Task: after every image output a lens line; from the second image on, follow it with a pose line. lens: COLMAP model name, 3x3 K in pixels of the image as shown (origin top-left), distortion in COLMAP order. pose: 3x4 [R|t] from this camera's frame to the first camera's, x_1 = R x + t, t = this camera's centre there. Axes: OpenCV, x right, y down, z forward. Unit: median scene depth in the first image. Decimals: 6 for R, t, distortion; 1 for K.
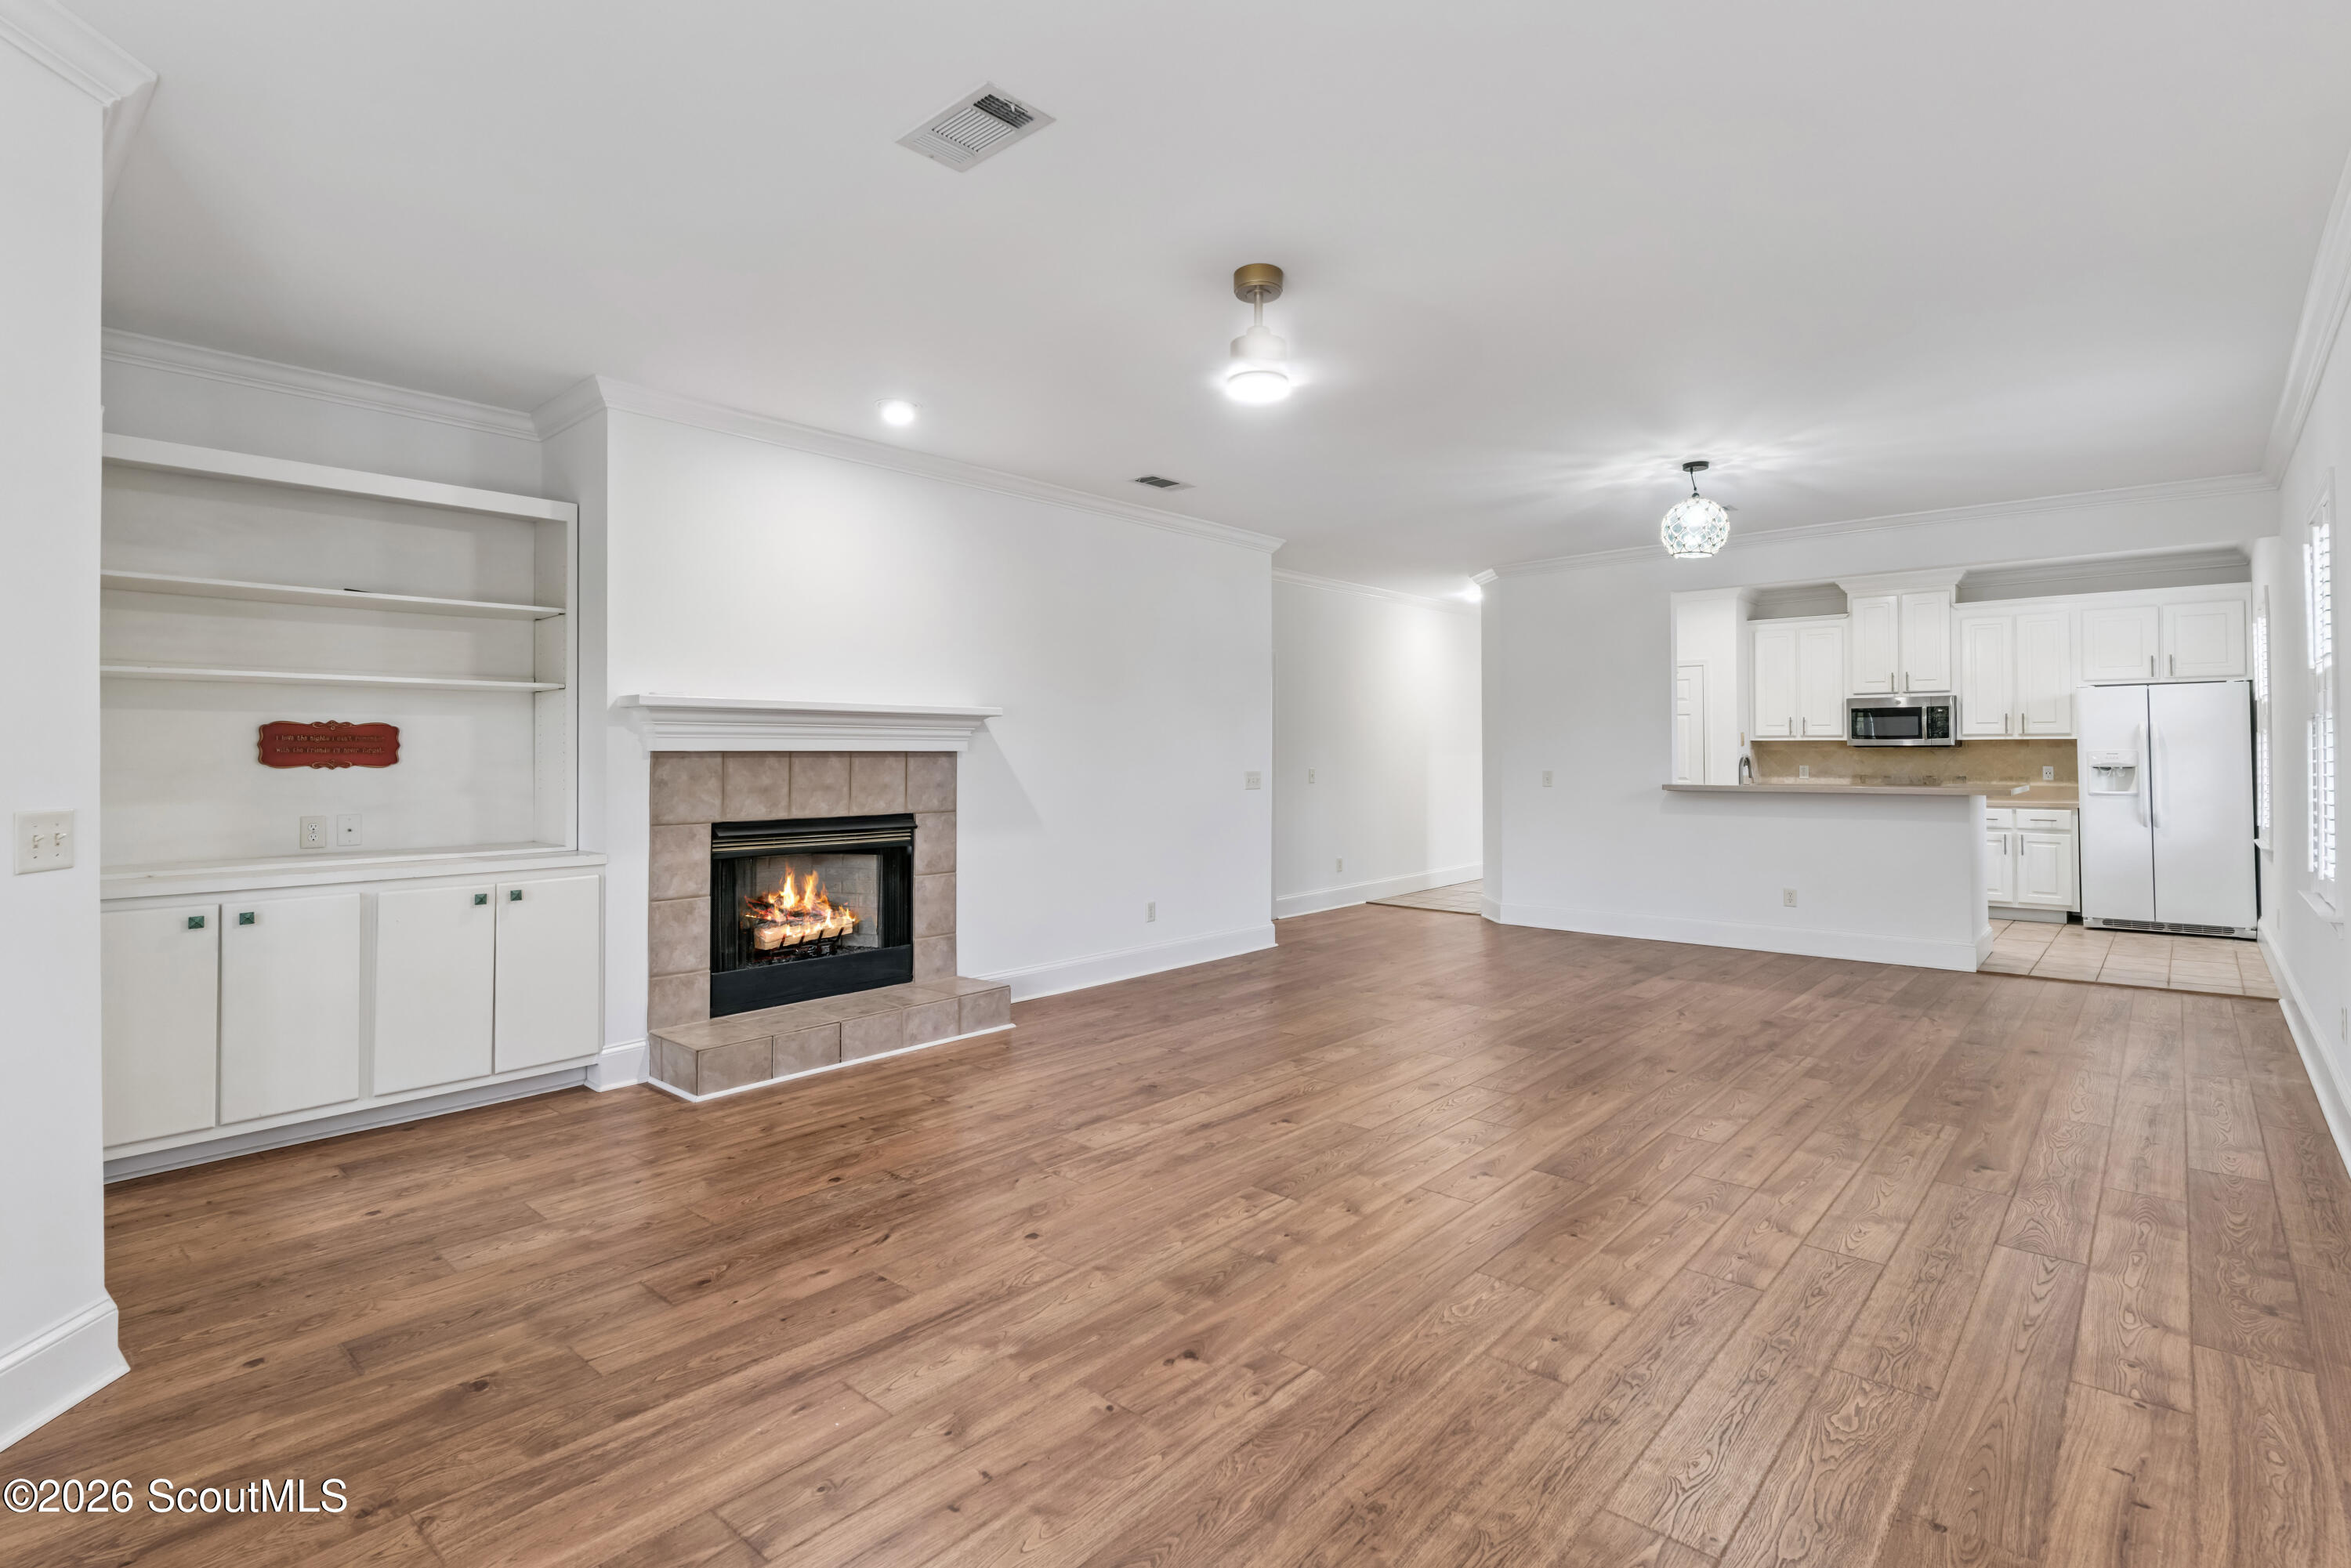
lens RADIAL K [[1129.8, 0, 1172.9], [0, 1129.8, 733.1], [0, 0, 1]] dist [0.000295, 0.001320]
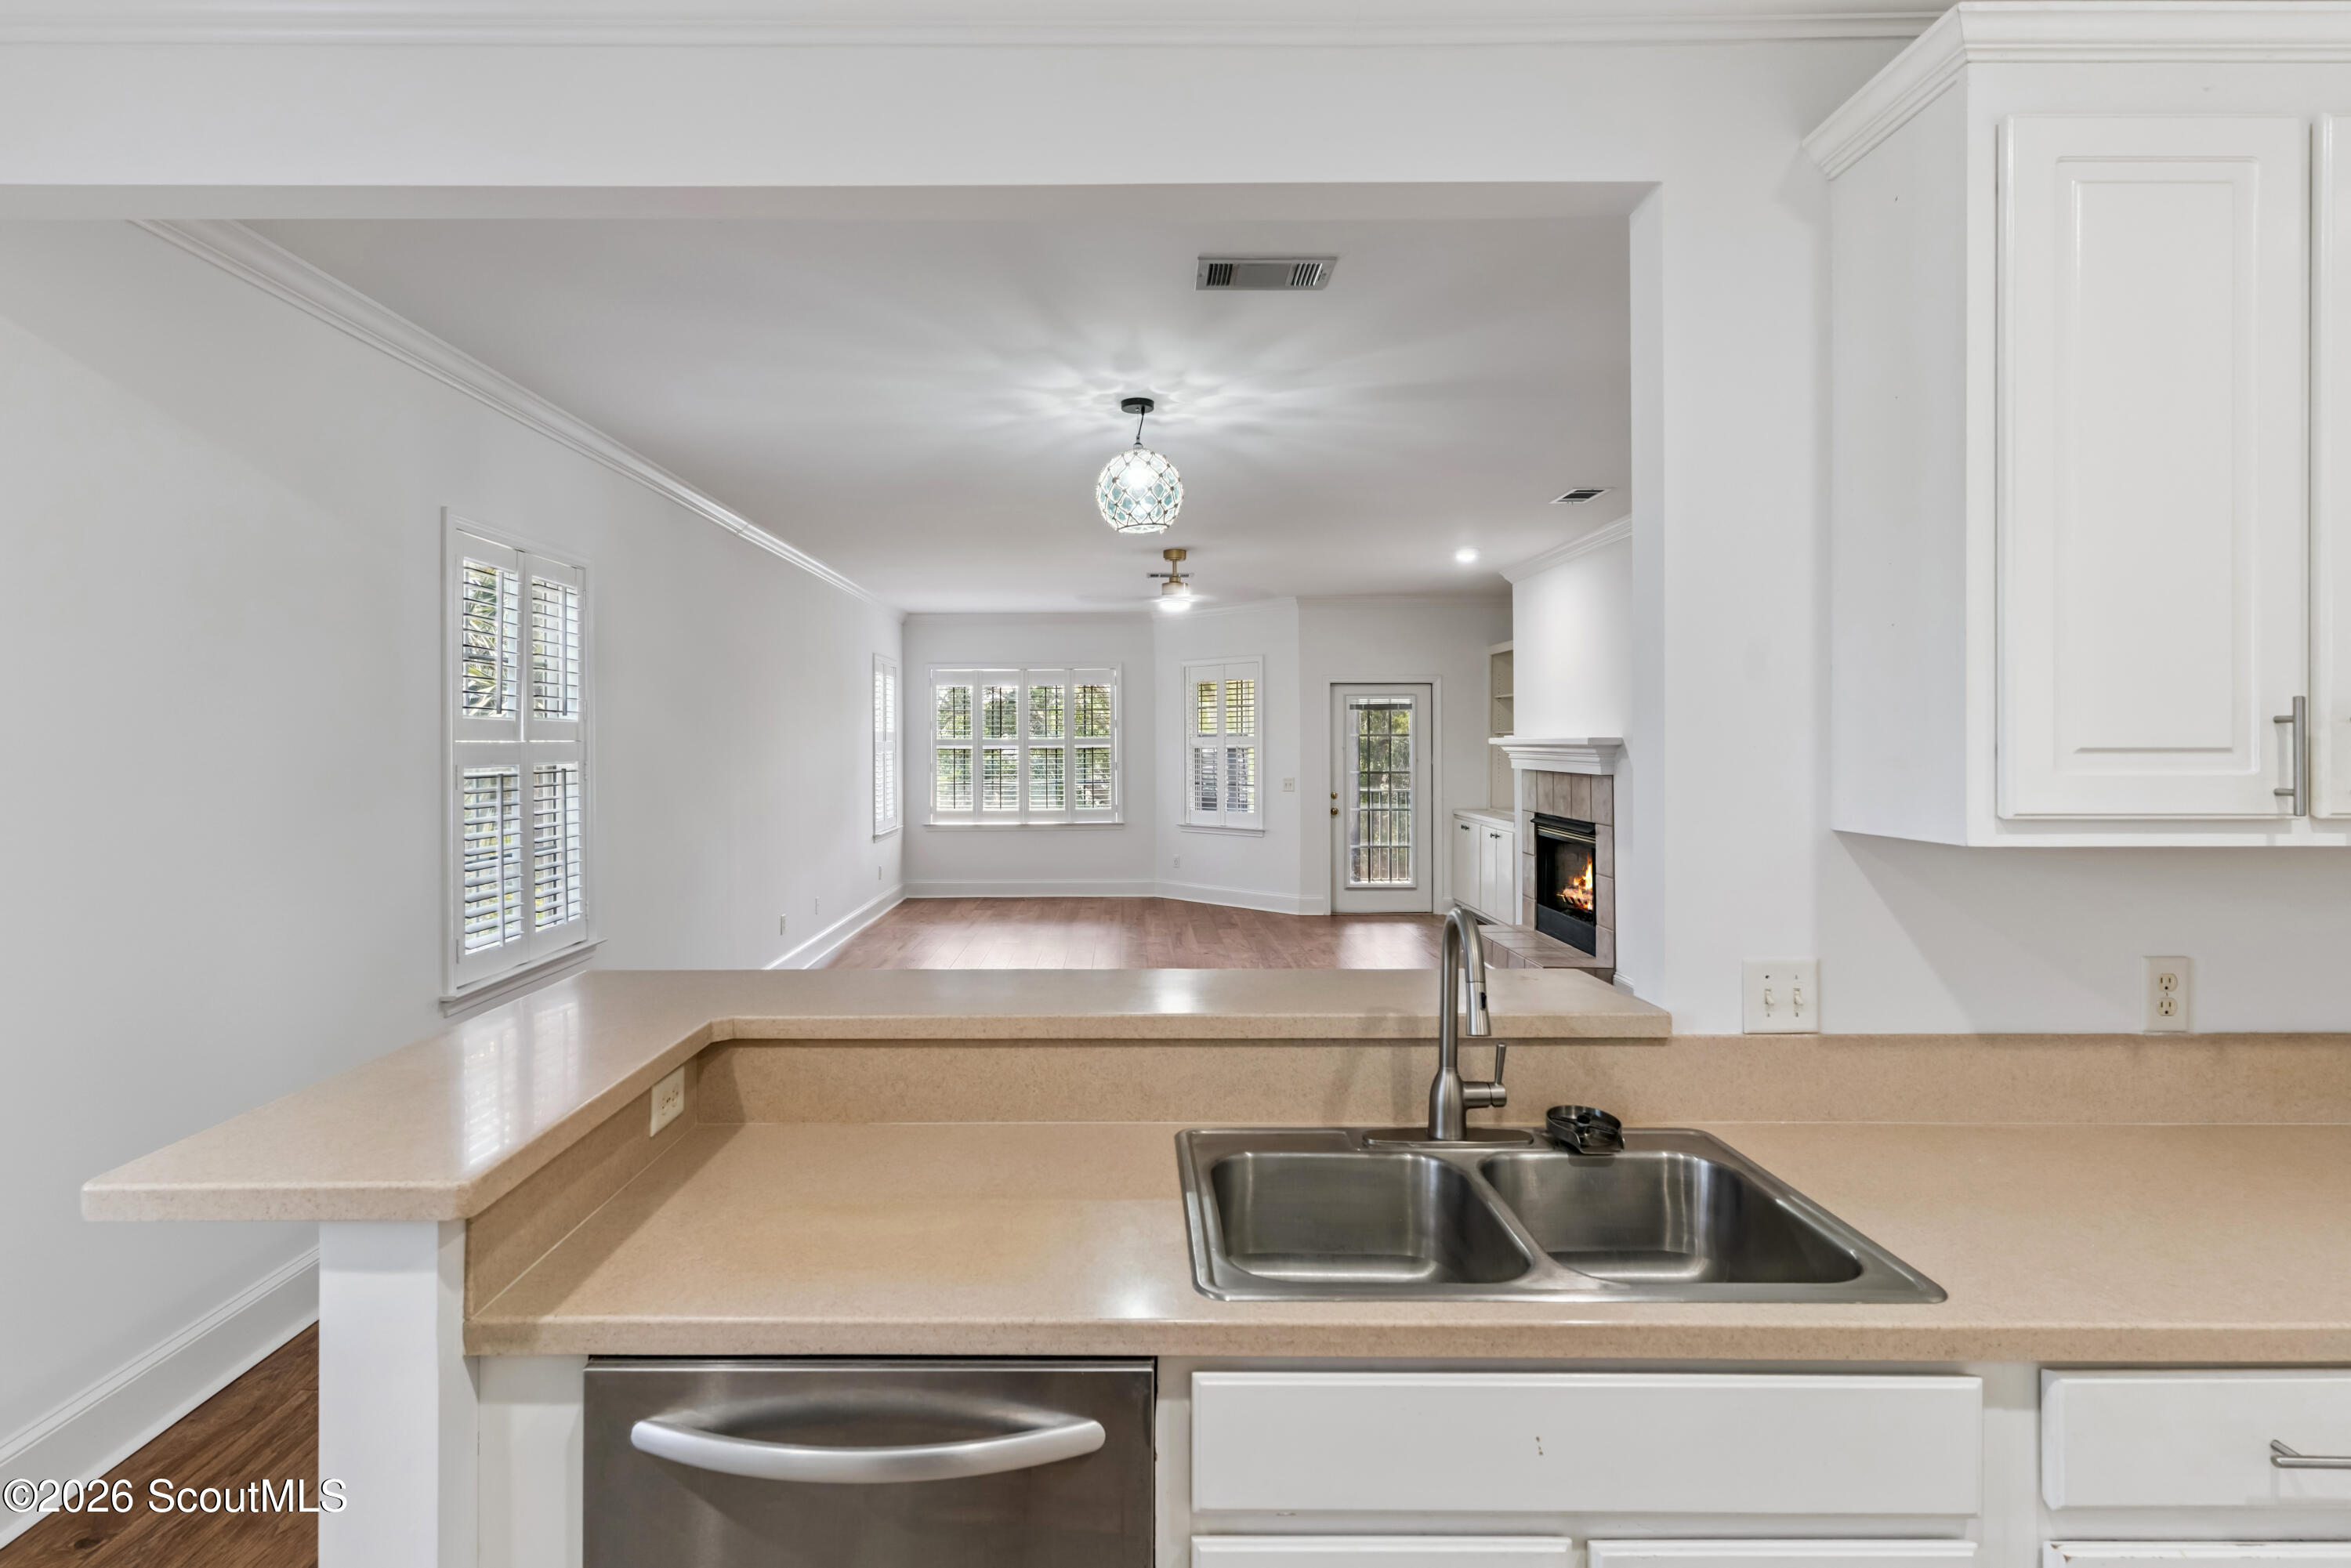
lens RADIAL K [[1129.8, 0, 1121.0], [0, 1129.8, 741.4], [0, 0, 1]] dist [0.000295, 0.001320]
pose [[-0.750527, 0.004456, -0.660825, 0.692539], [0.014820, 0.999839, -0.010090, -0.009932], [0.660673, -0.017366, -0.750473, 1.117103]]
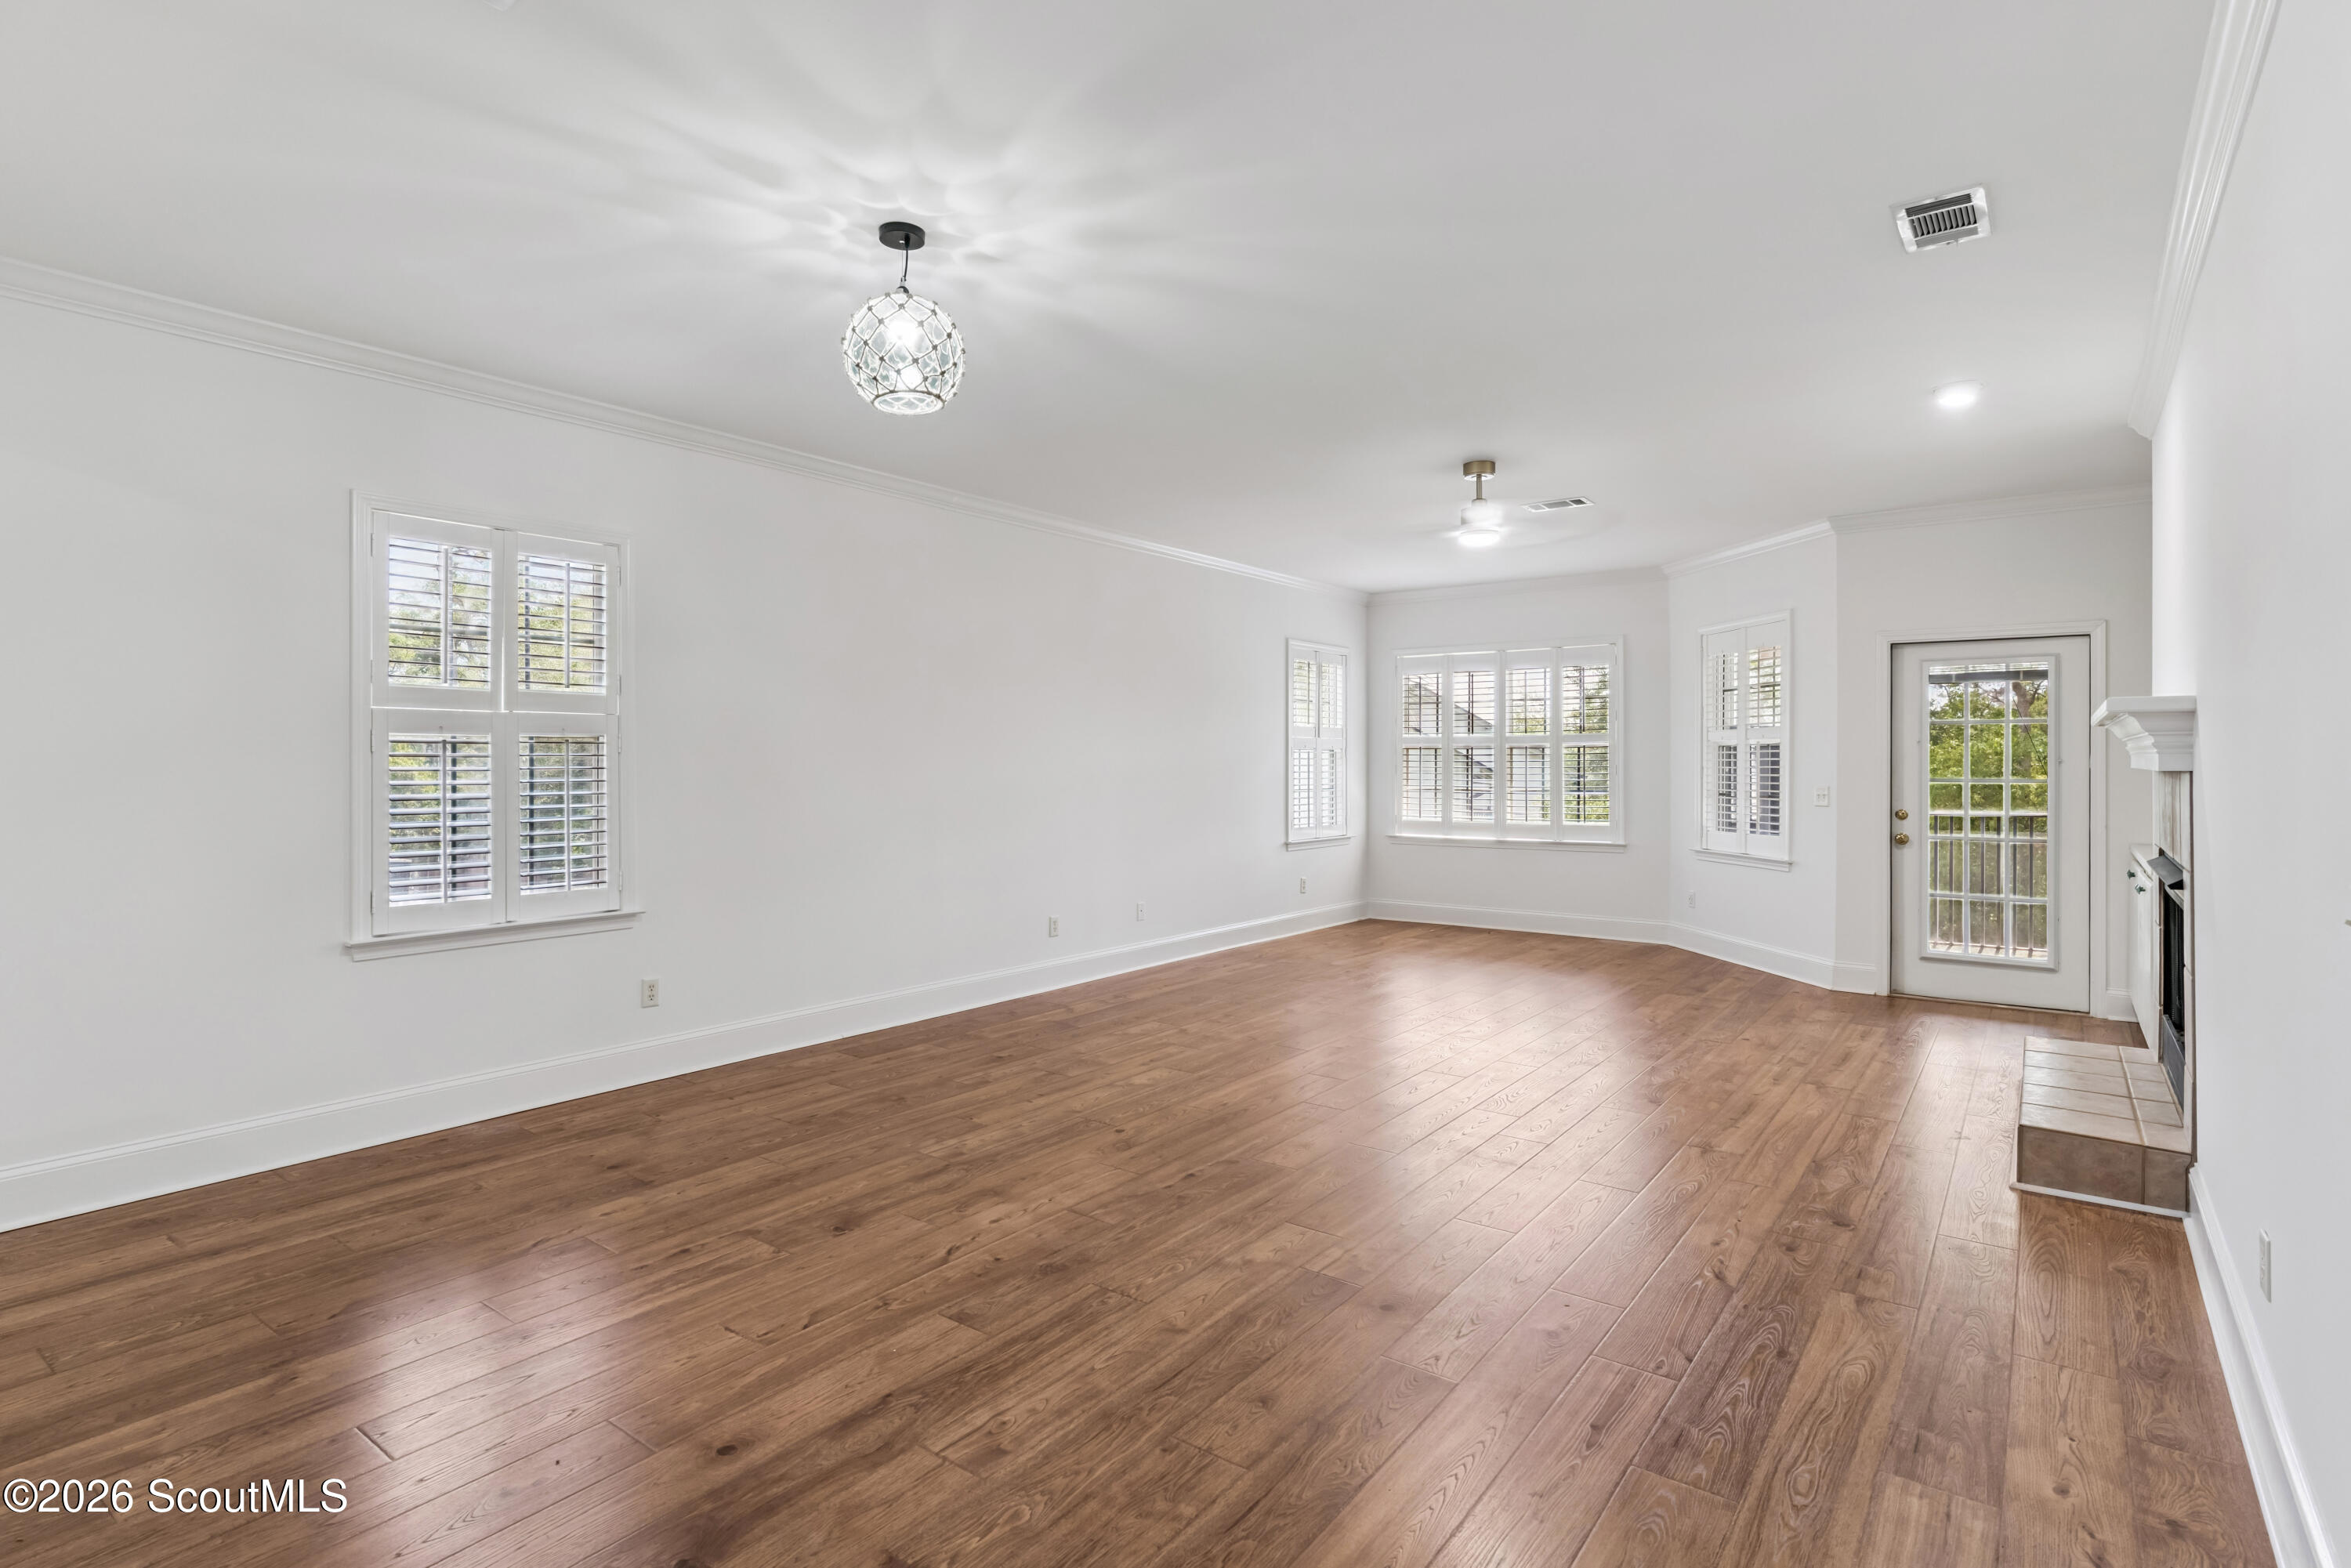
lens RADIAL K [[1169.5, 0, 1178.8], [0, 1169.5, 762.1], [0, 0, 1]] dist [0.000510, 0.001863]
pose [[-0.996366, 0.000484, -0.085174, 0.276846], [0.001657, 0.999905, -0.013696, 0.013698], [0.085159, -0.013788, -0.996272, 1.133145]]
